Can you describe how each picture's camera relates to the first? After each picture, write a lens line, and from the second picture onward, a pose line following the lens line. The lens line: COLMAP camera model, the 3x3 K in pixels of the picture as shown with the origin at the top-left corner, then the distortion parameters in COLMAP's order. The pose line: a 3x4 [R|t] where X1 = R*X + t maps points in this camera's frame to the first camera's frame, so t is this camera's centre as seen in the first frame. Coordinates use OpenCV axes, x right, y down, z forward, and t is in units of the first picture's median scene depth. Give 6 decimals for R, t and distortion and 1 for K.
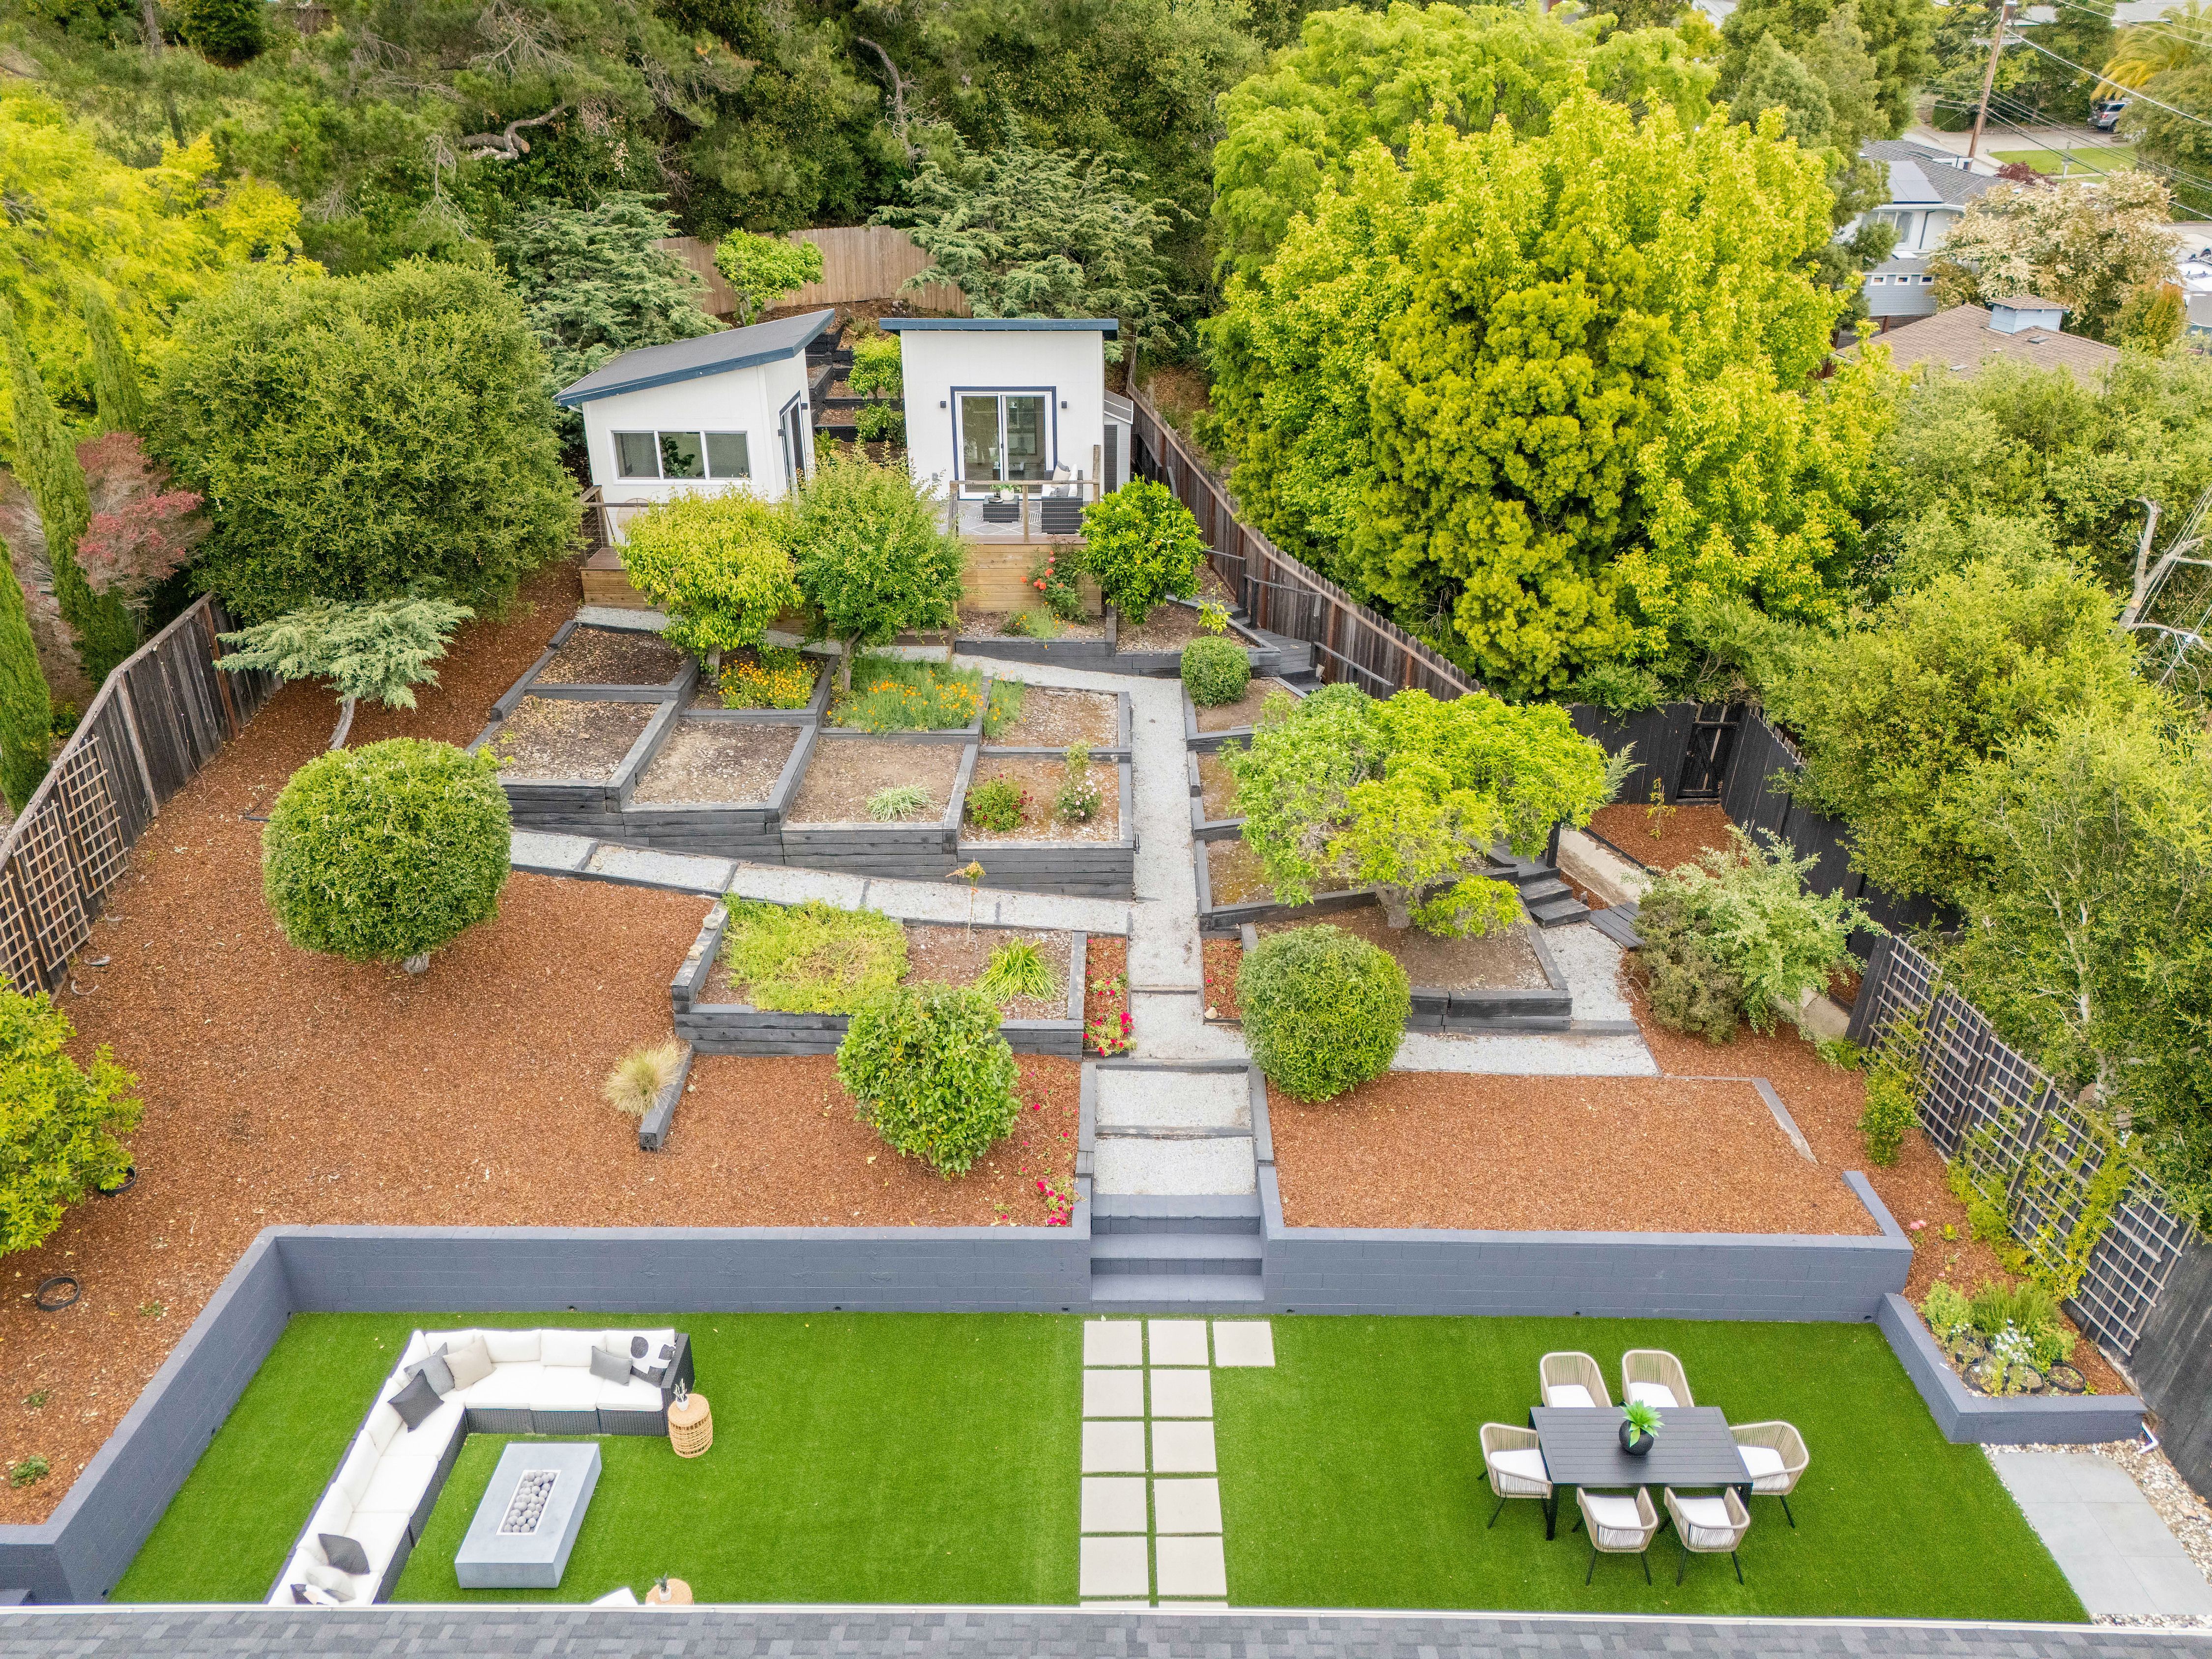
lens RADIAL K [[1635.0, 0, 1106.0], [0, 1635.0, 829.5], [0, 0, 1]] dist [0.090606, -0.084110]
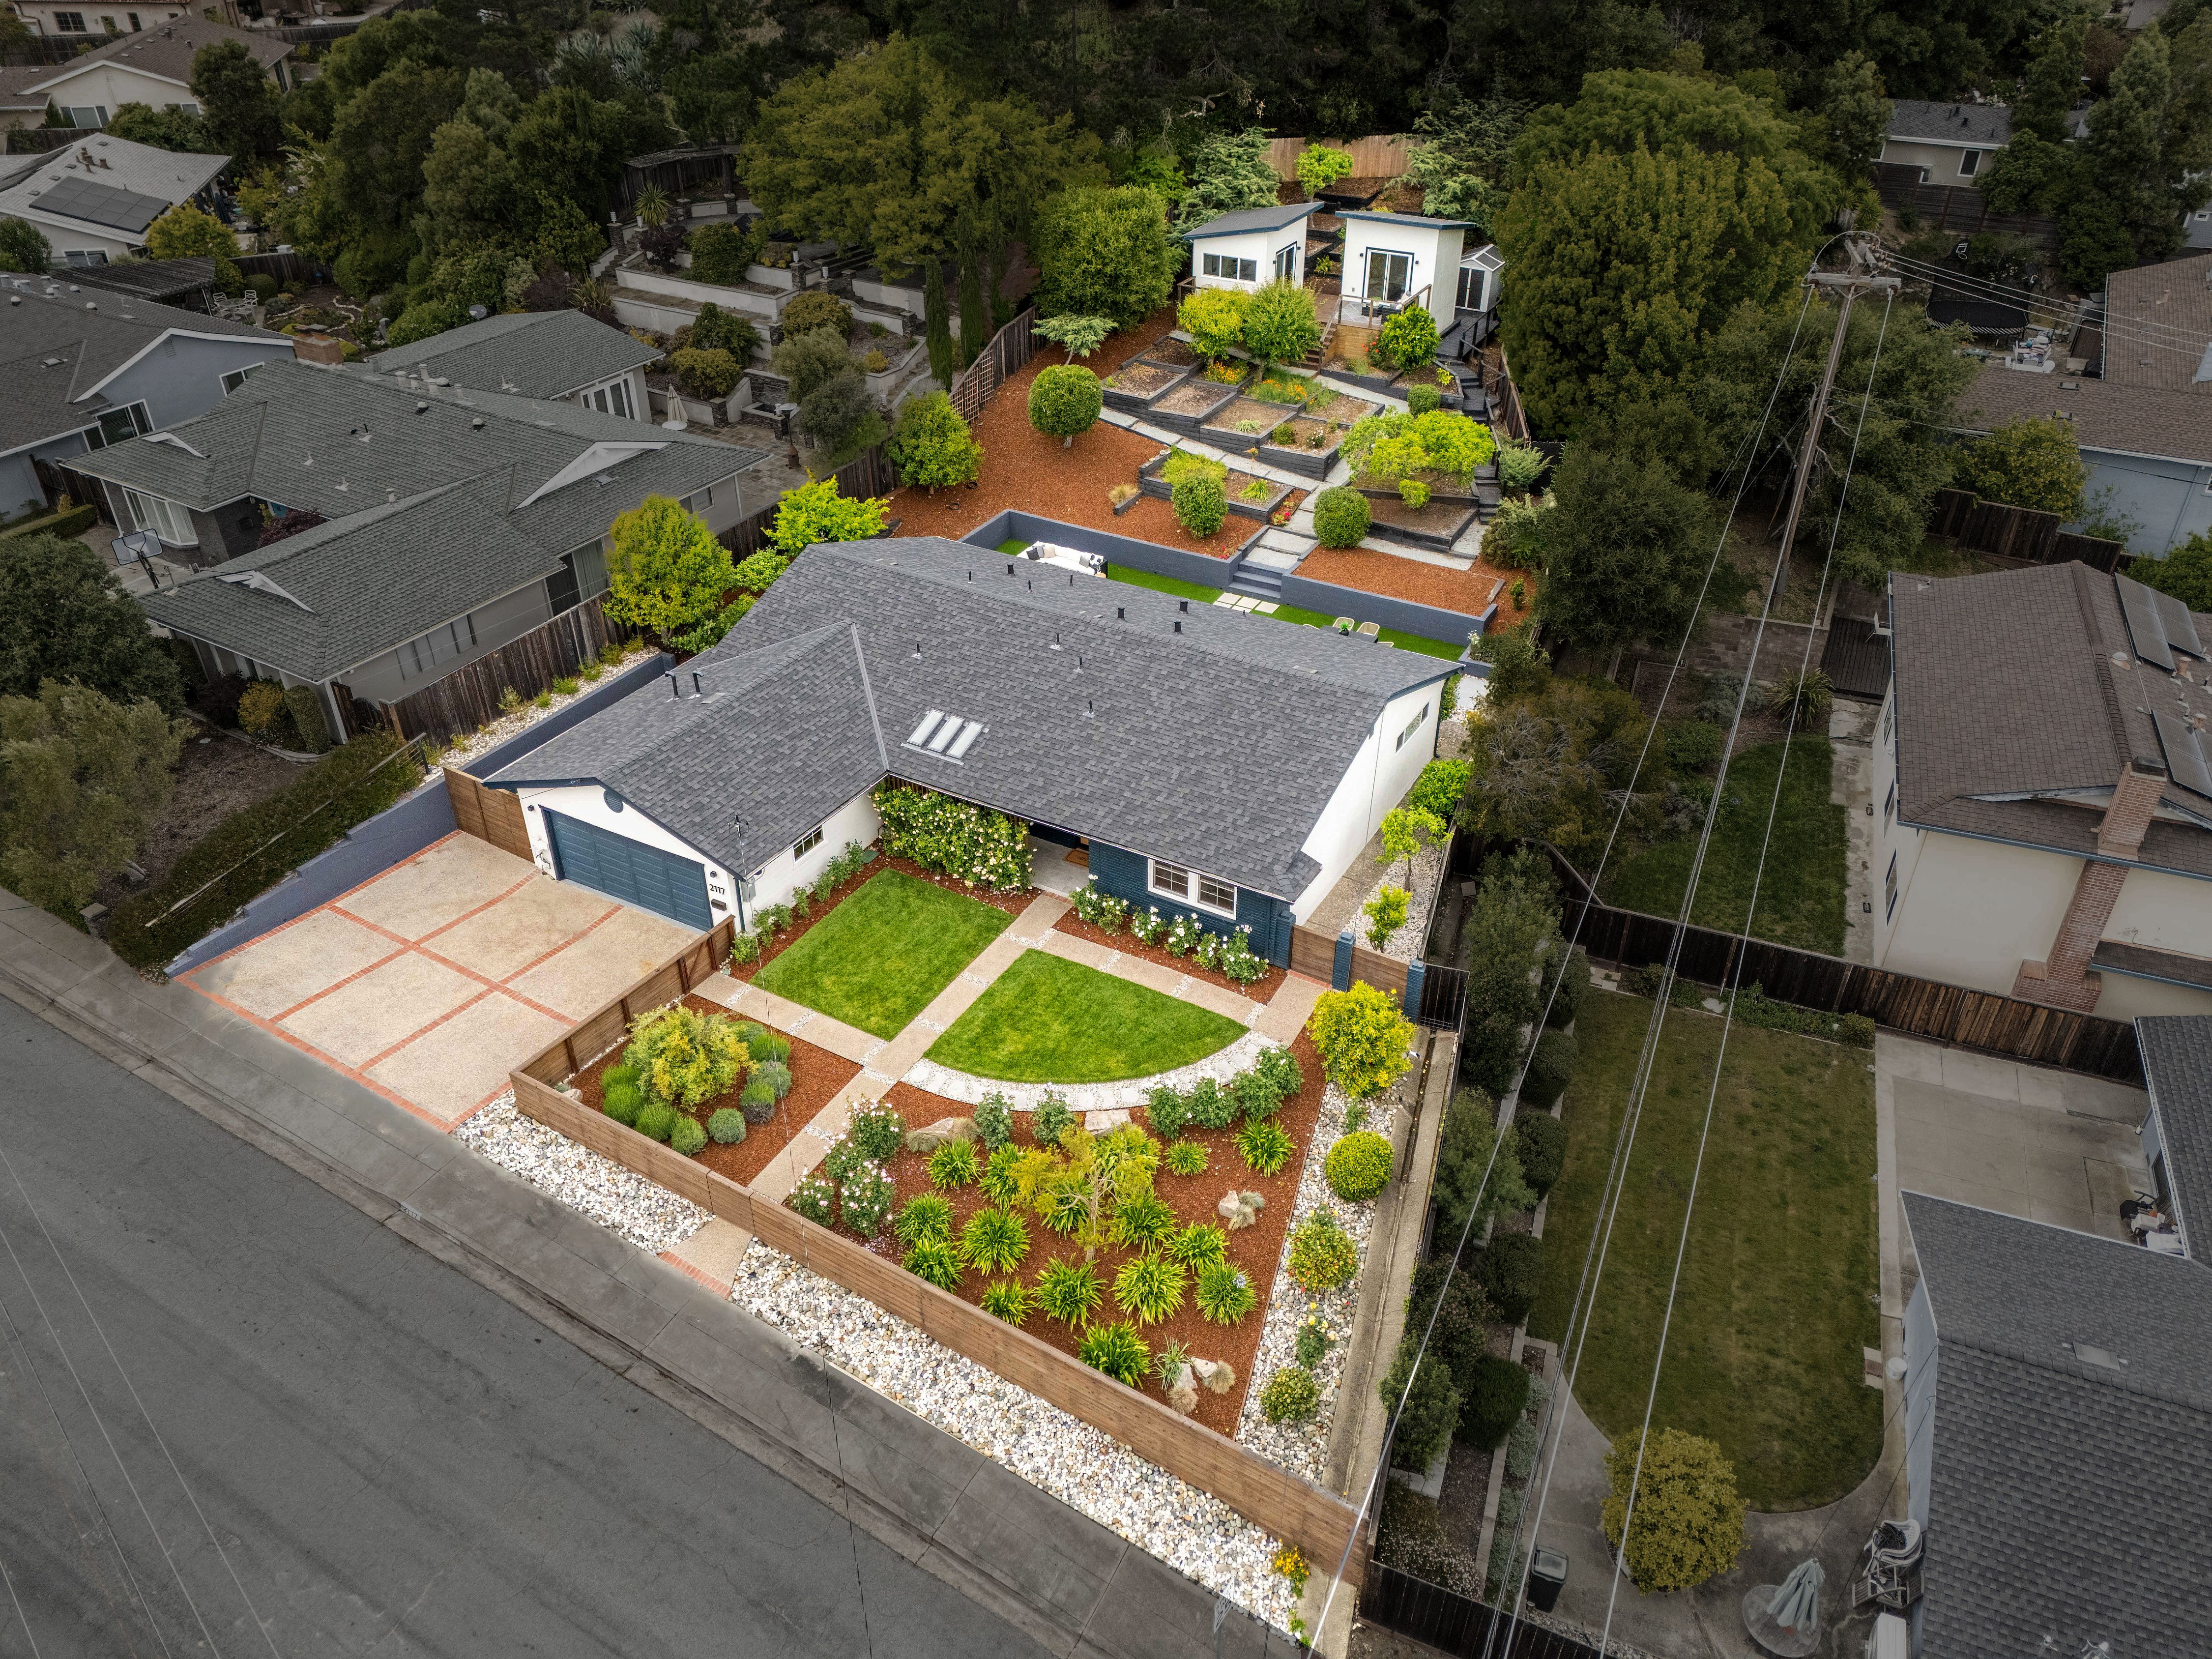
lens RADIAL K [[1635.0, 0, 1106.0], [0, 1635.0, 829.5], [0, 0, 1]] dist [0.090606, -0.084110]
pose [[0.875483, 0.271449, -0.399806, 0.878770], [-0.209711, 0.958778, 0.191747, 0.141967], [0.435374, -0.084027, 0.896320, -1.449683]]
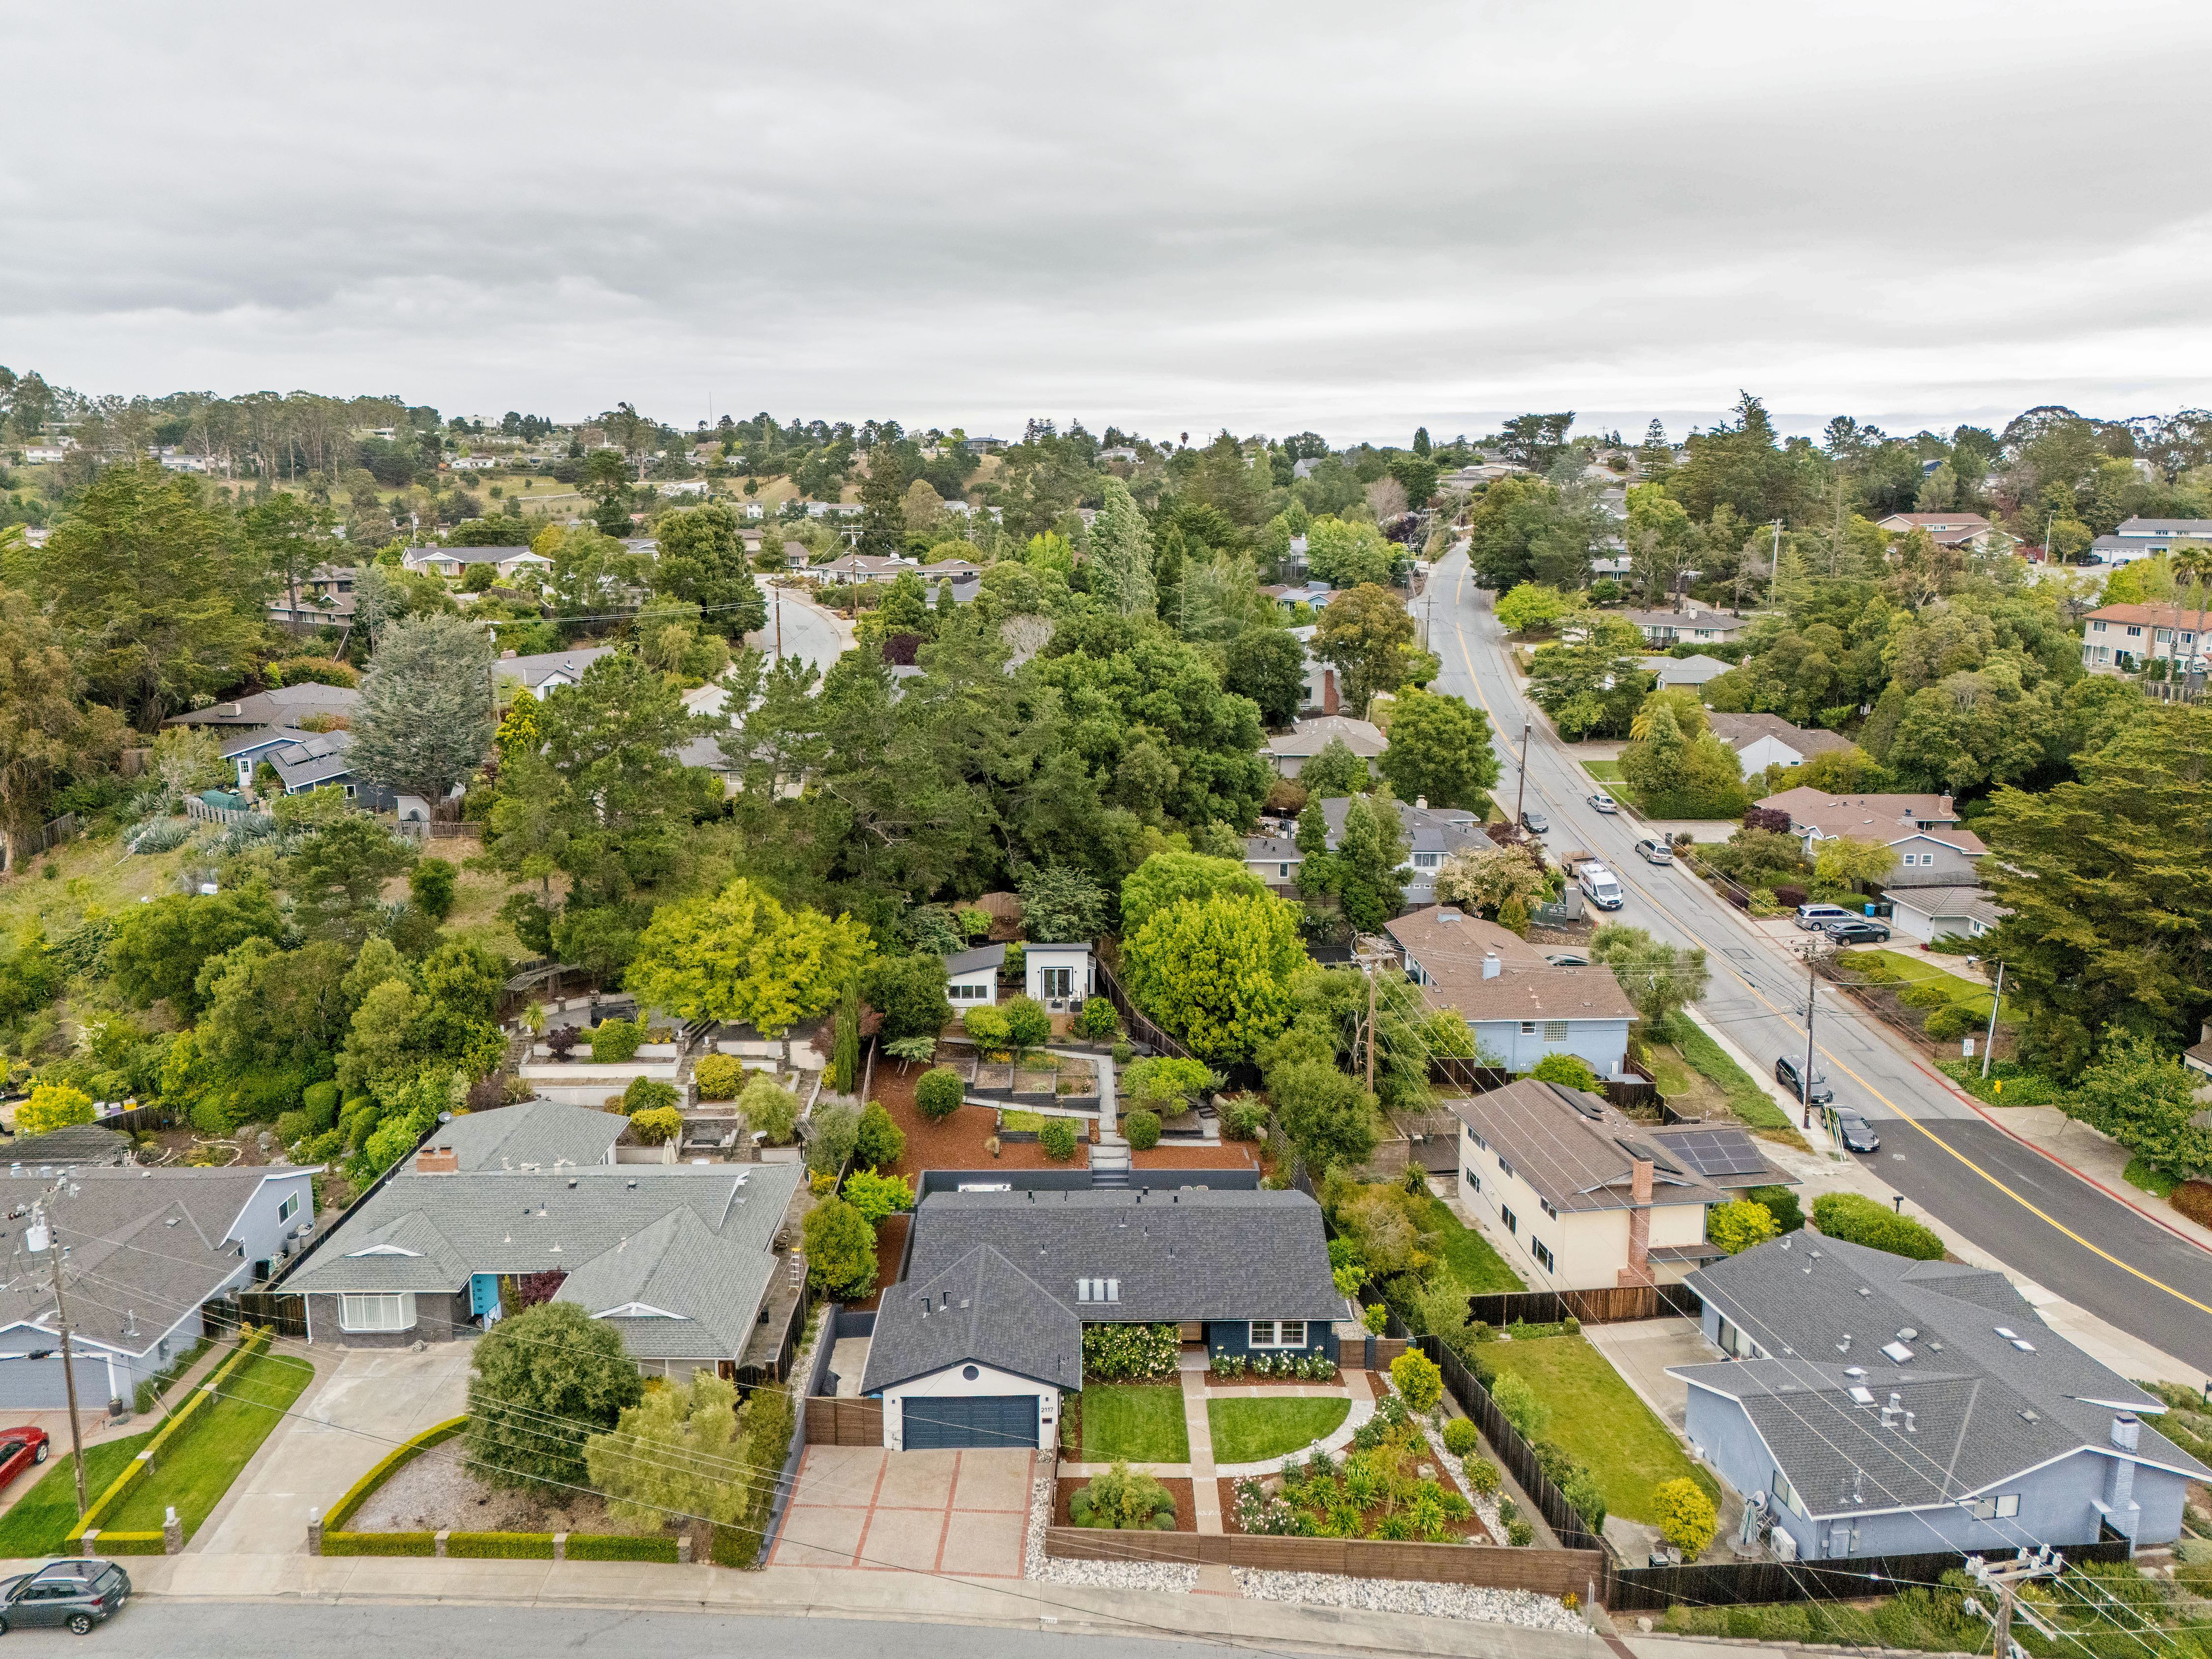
lens RADIAL K [[1620.4, 0, 1081.7], [0, 1620.4, 822.2], [0, 0, 1]] dist [0.104796, -0.258623]
pose [[0.999842, -0.002510, 0.017621, -0.093414], [0.006718, 0.969993, -0.243040, 0.318356], [-0.016482, 0.243120, 0.969856, -2.957581]]
